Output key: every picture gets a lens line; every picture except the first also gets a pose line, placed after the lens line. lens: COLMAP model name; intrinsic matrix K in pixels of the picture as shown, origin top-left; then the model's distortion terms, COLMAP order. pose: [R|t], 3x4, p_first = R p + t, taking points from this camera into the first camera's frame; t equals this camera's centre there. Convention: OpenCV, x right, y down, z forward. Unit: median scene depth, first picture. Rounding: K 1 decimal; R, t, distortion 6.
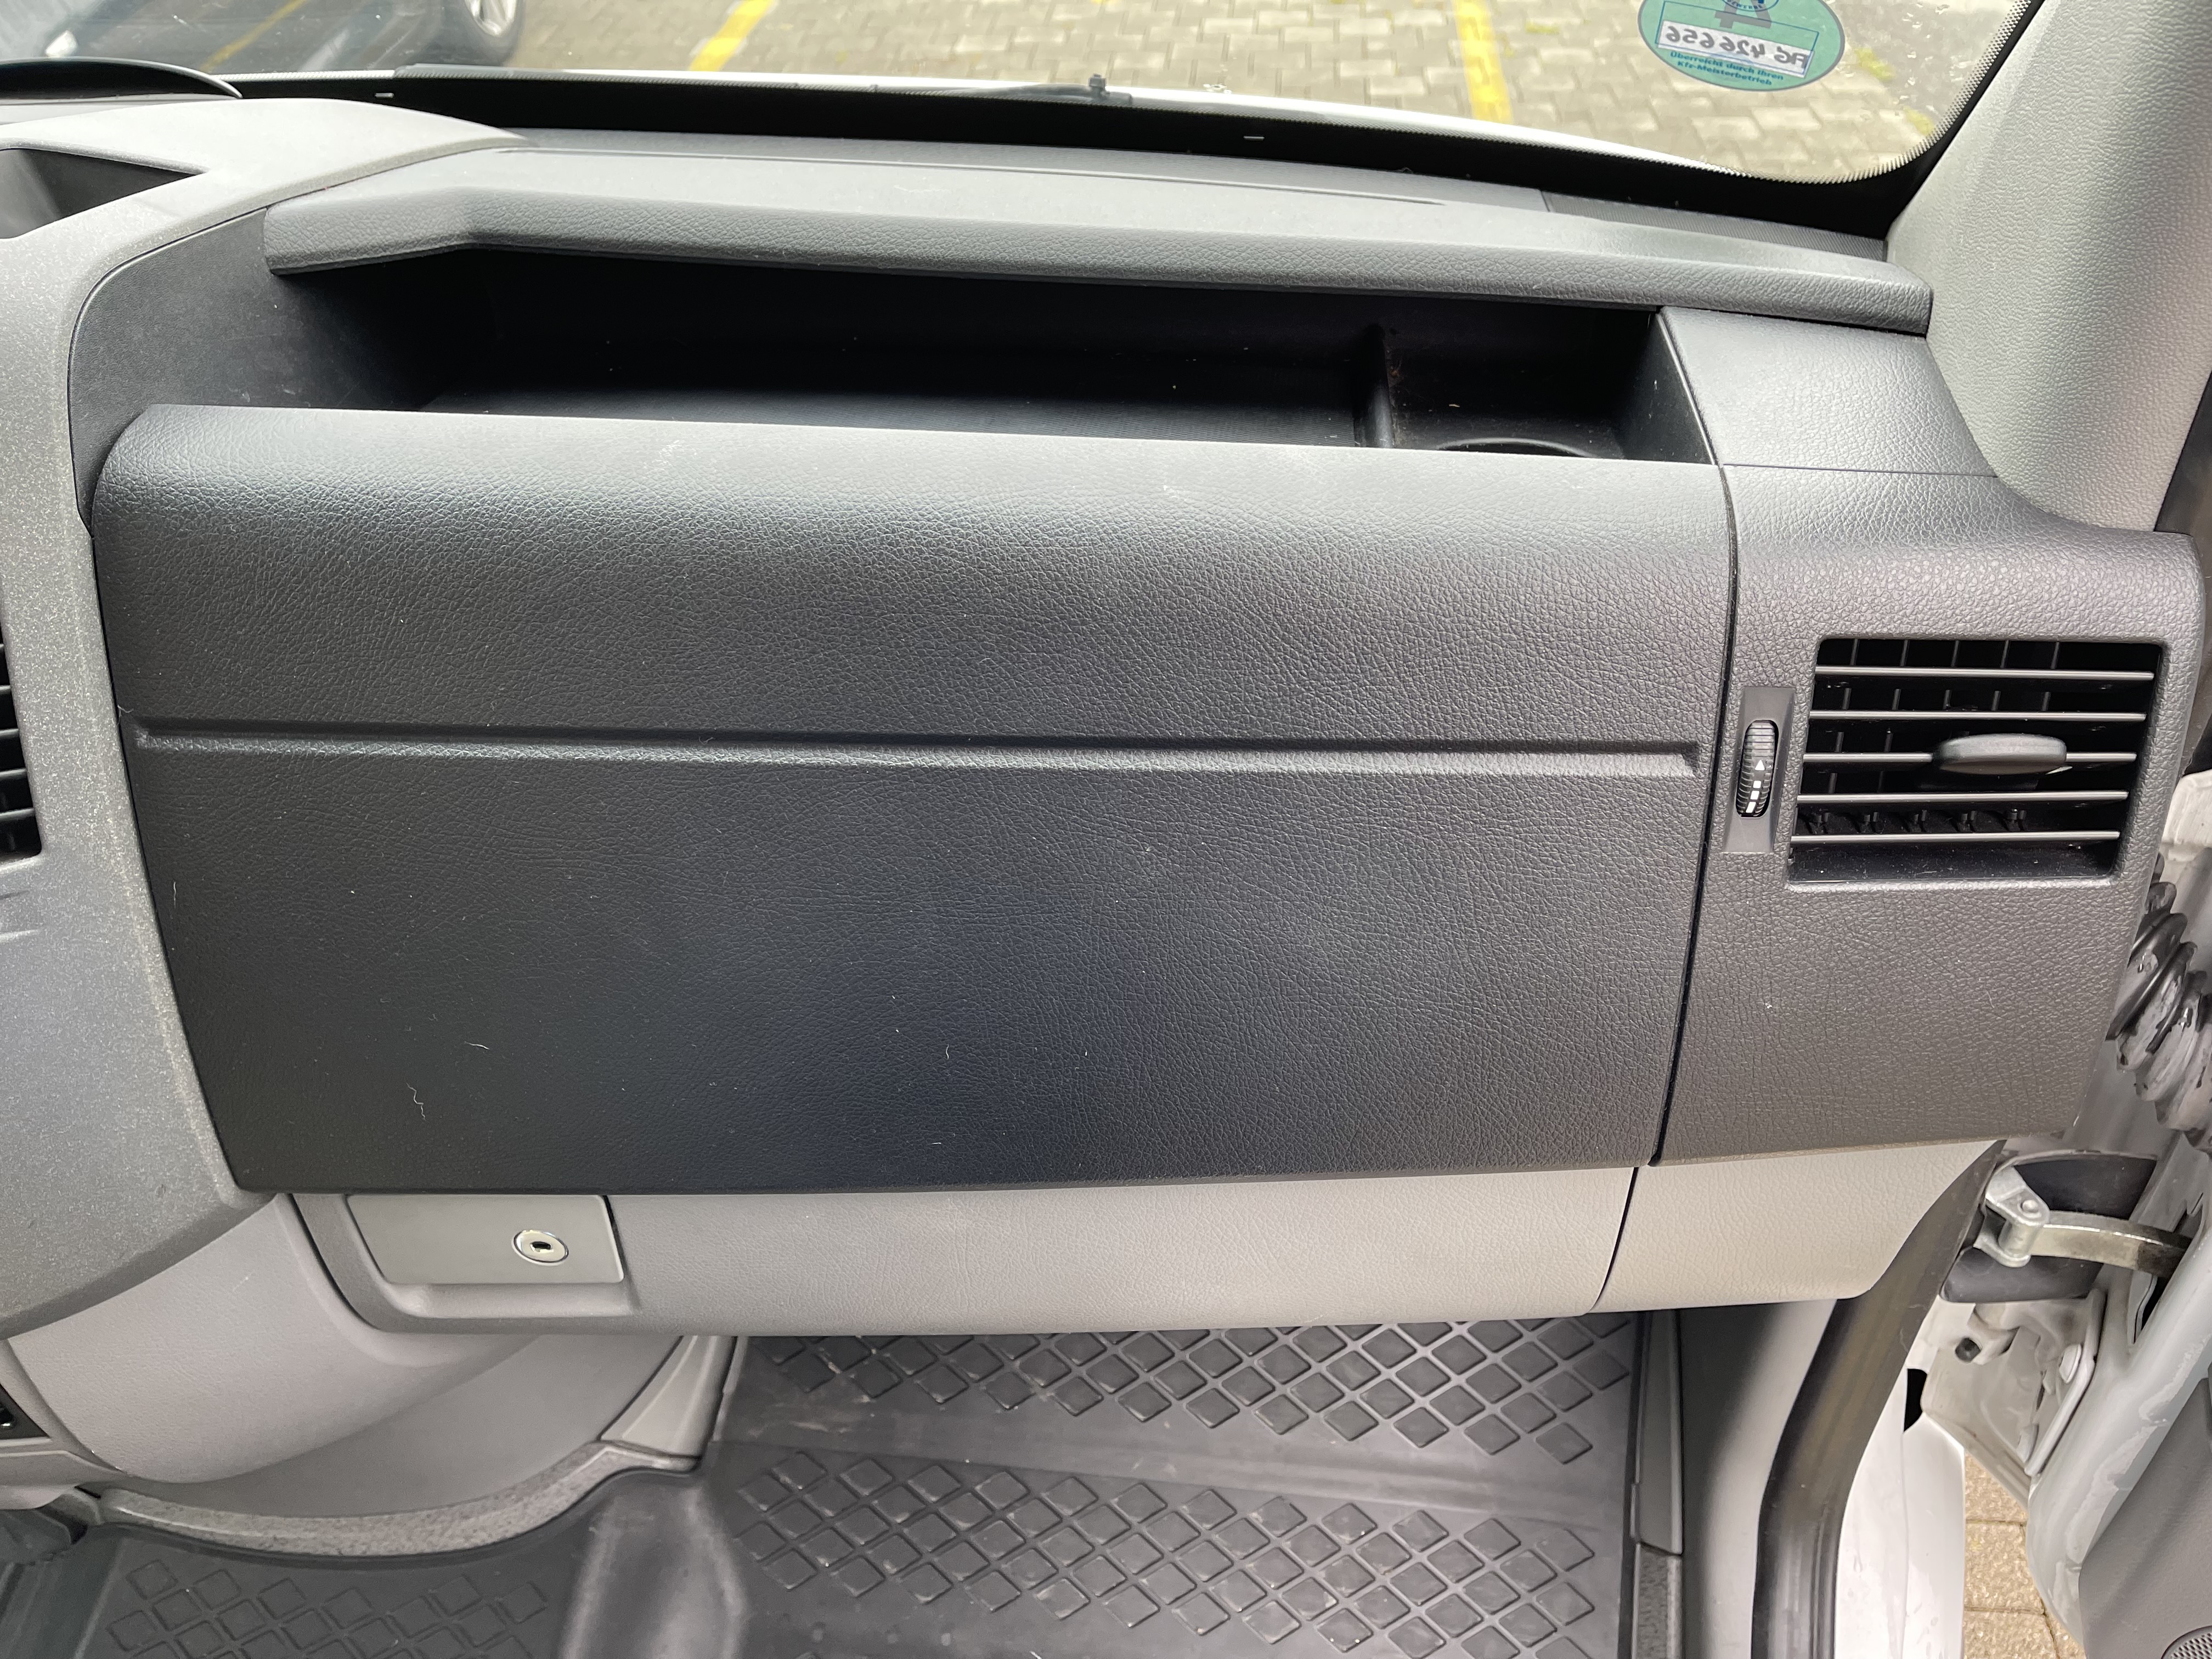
lens RADIAL K [[1691.8, 0, 1106.0], [0, 1691.8, 829.5], [0, 0, 1]] dist [0.054676, -0.103502]
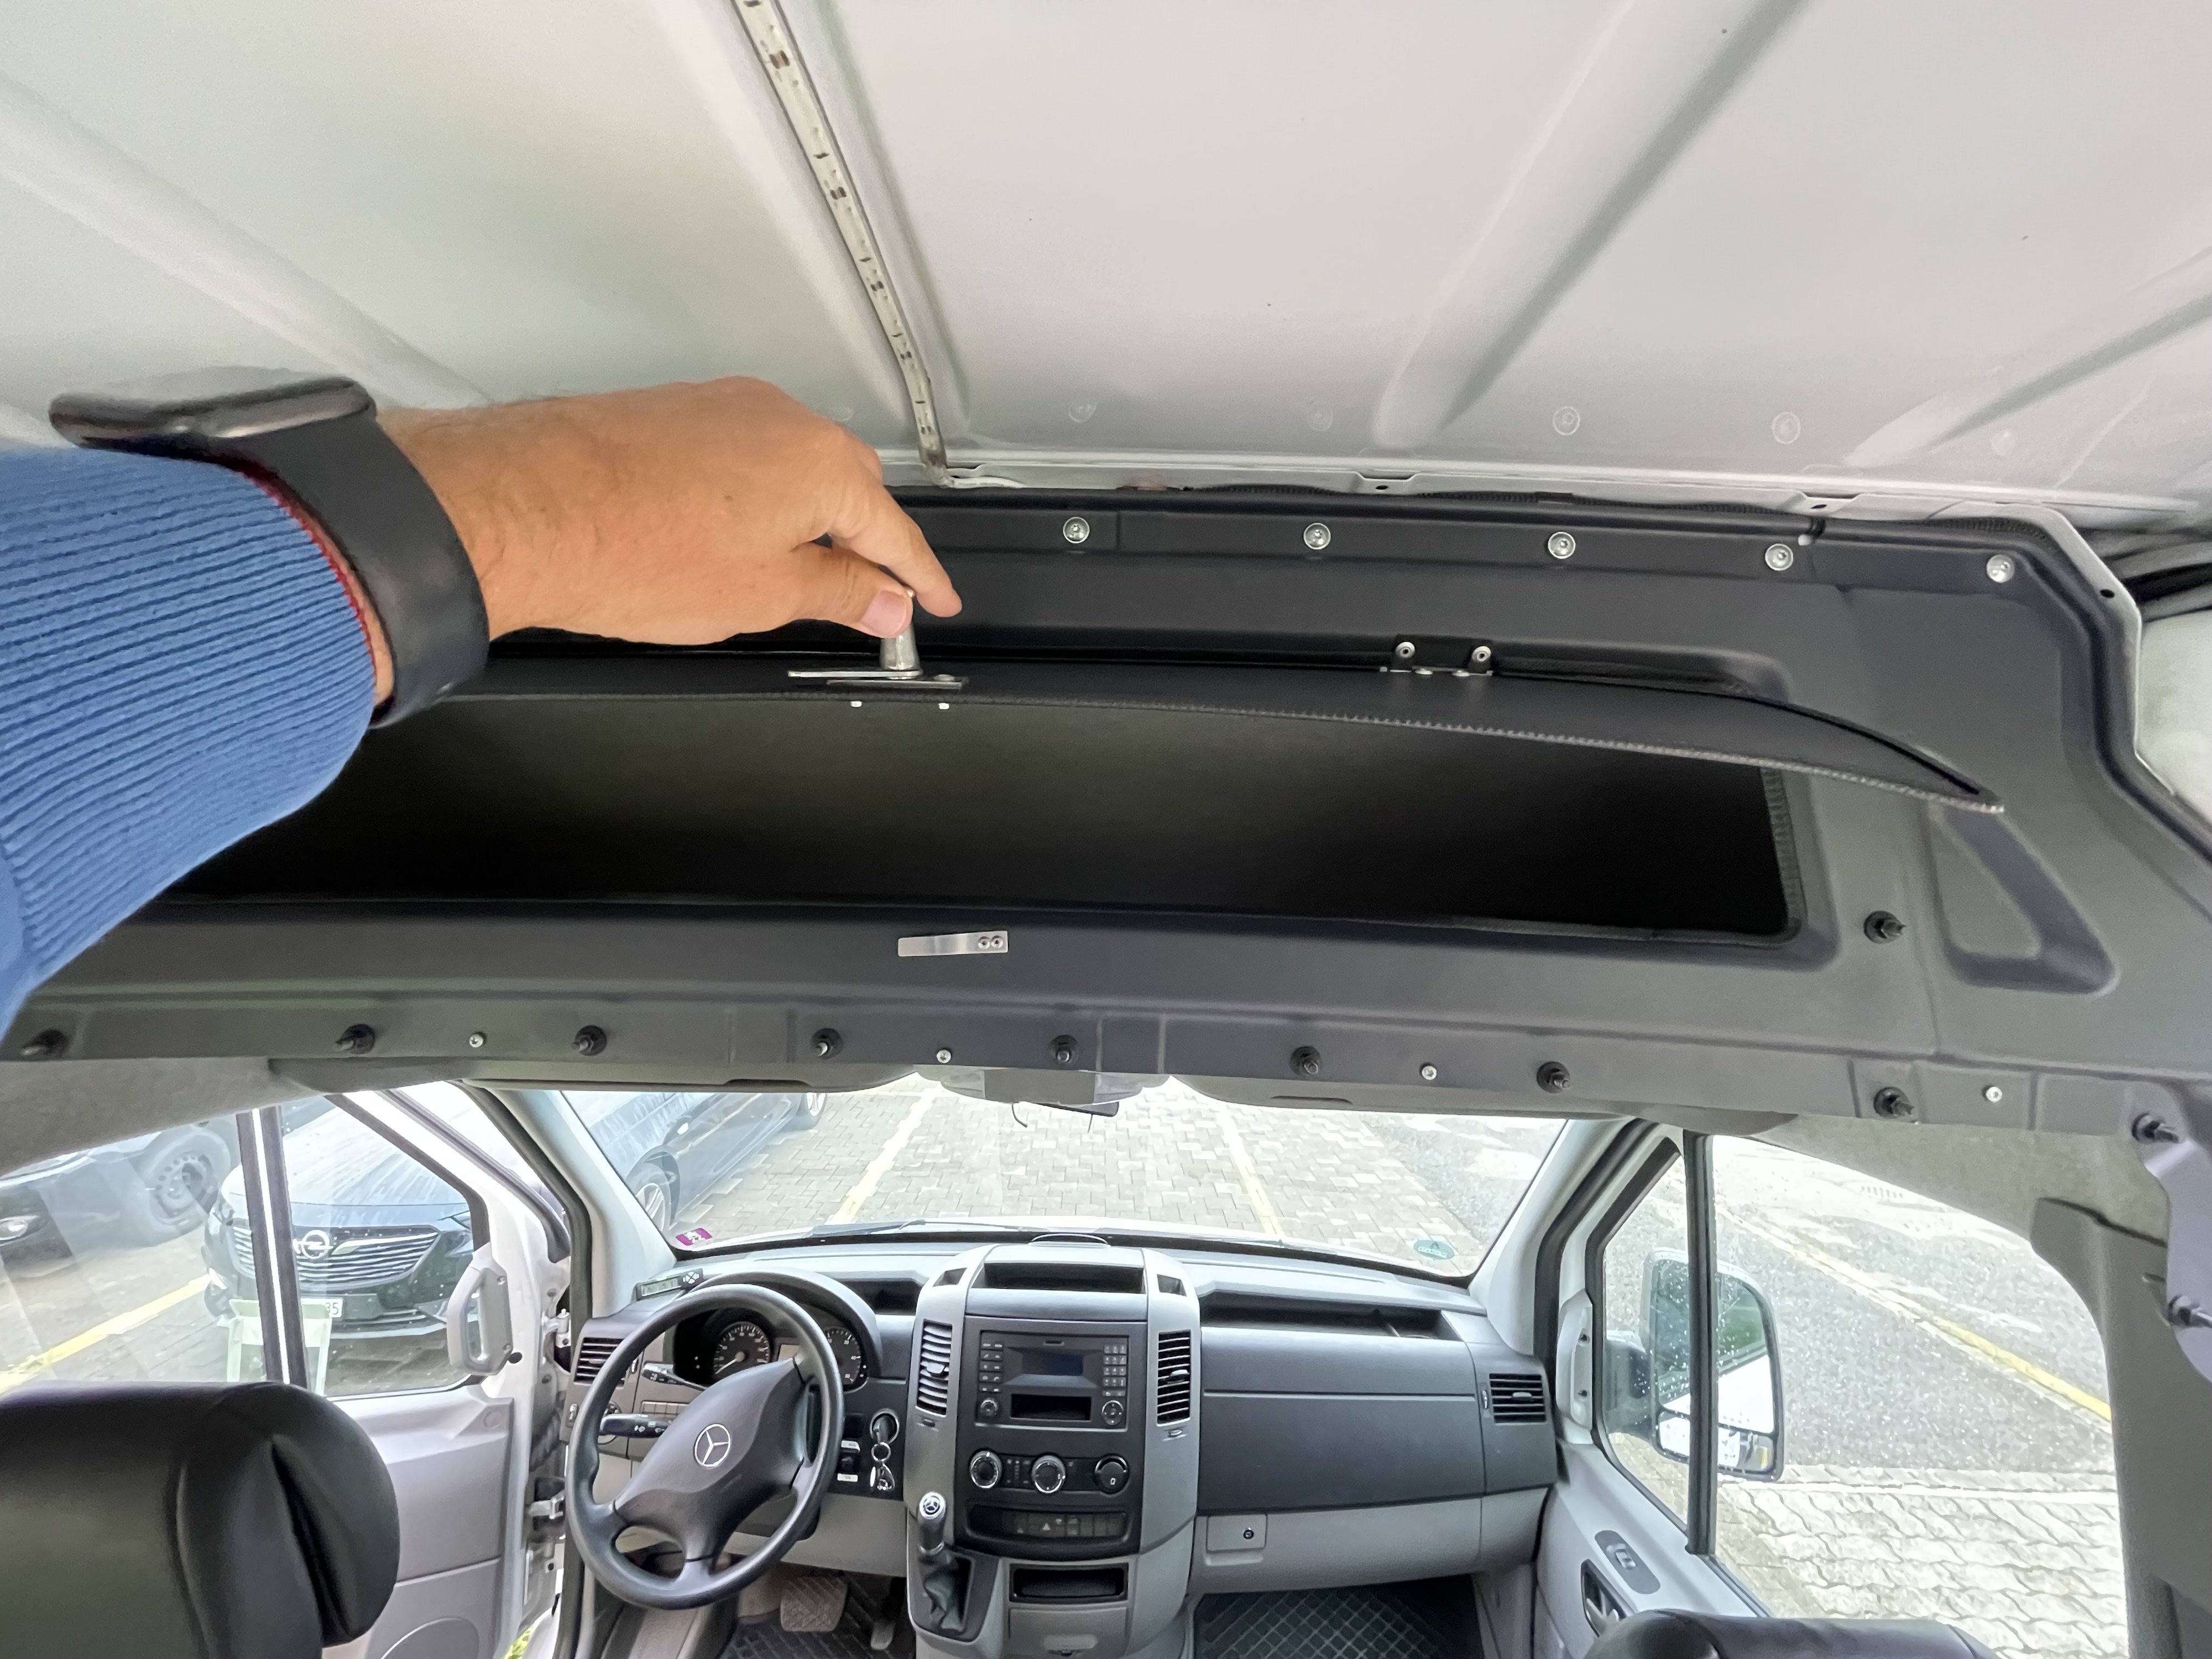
lens RADIAL K [[888.9, 0, 1106.0], [0, 888.9, 829.5], [0, 0, 1]] dist [0.010195, -0.005056]
pose [[0.992892, 0.071902, 0.094844, -0.938565], [0.008853, 0.750060, -0.661311, 0.354921], [-0.118688, 0.657450, 0.744092, -1.697461]]
